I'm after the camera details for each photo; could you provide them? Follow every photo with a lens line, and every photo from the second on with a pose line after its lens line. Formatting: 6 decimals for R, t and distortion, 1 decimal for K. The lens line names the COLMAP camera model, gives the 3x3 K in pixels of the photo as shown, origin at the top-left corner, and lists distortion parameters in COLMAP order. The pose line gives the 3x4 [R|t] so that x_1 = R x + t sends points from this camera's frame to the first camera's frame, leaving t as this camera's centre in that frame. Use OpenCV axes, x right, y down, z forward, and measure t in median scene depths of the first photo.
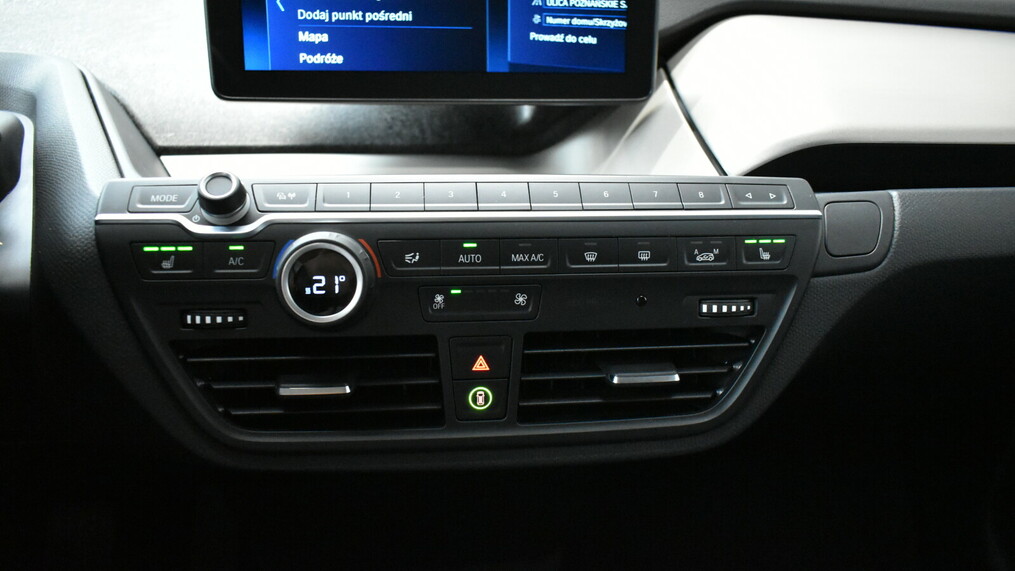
lens RADIAL K [[840.8, 0, 506.6], [0, 840.8, 285.7], [0, 0, 1]] dist [0.003789, 0.001386]
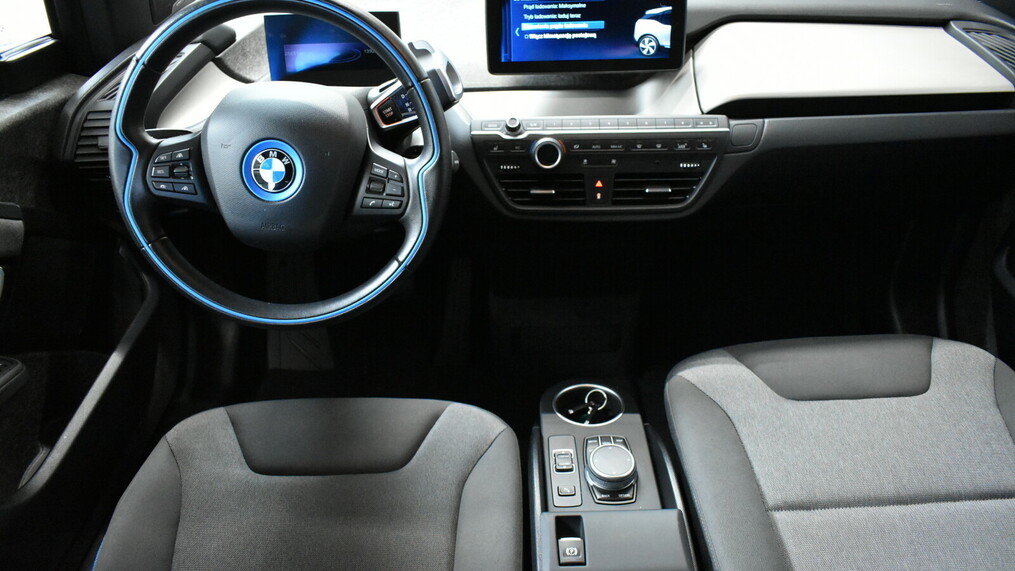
lens RADIAL K [[840.8, 0, 503.3], [0, 840.8, 287.7], [0, 0, 1]] dist [0.003789, 0.001386]
pose [[0.988661, 0.030924, -0.146949, 0.077508], [-0.006220, 0.986160, 0.165679, -0.030963], [0.150039, -0.162887, 0.975170, -1.876419]]
